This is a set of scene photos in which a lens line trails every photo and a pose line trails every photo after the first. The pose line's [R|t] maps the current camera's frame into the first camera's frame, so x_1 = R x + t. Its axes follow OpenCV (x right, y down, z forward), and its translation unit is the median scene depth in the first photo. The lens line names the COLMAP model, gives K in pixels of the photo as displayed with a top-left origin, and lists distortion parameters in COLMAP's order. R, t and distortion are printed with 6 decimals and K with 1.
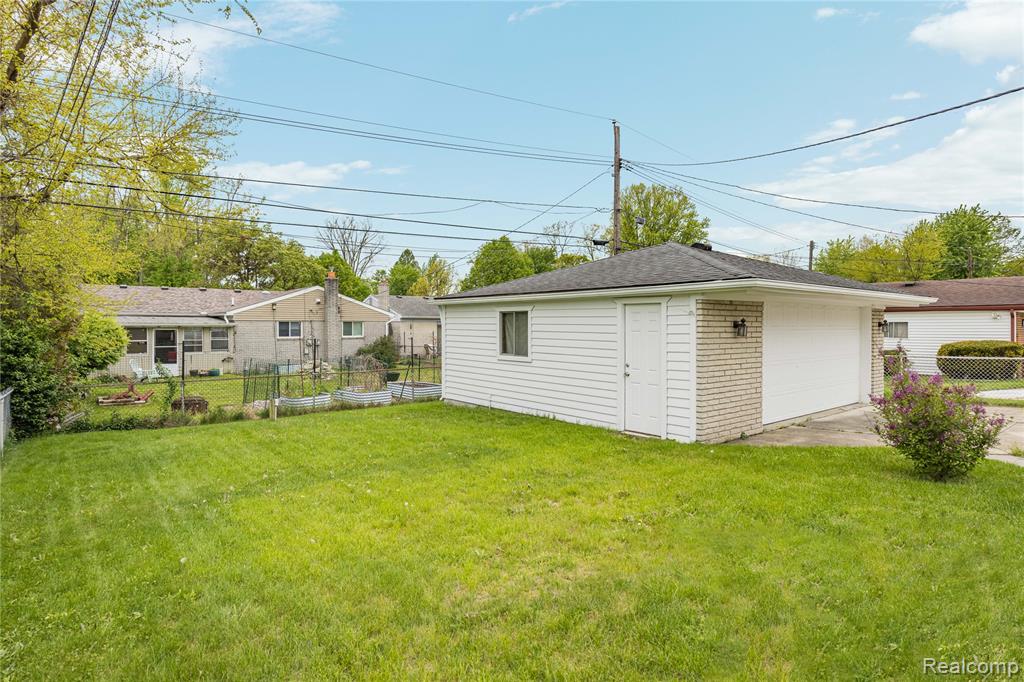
lens RADIAL K [[549.6, 0, 508.2], [0, 549.6, 330.6], [0, 0, 1]] dist [0.000854, -0.000123]
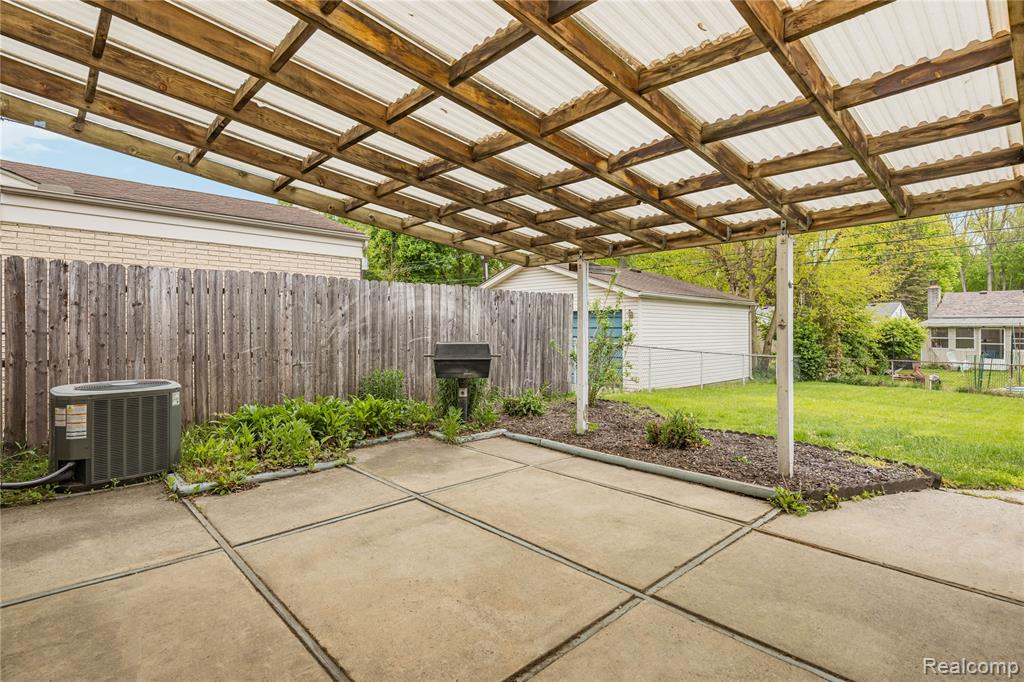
lens RADIAL K [[505.2, 0, 513.4], [0, 505.2, 326.1], [0, 0, 1]] dist [0.002630, -0.001125]
pose [[0.066552, -0.004973, -0.997771, 0.776861], [-0.007655, 0.999956, -0.005495, 0.011558], [0.997754, 0.008004, 0.066511, -0.166265]]
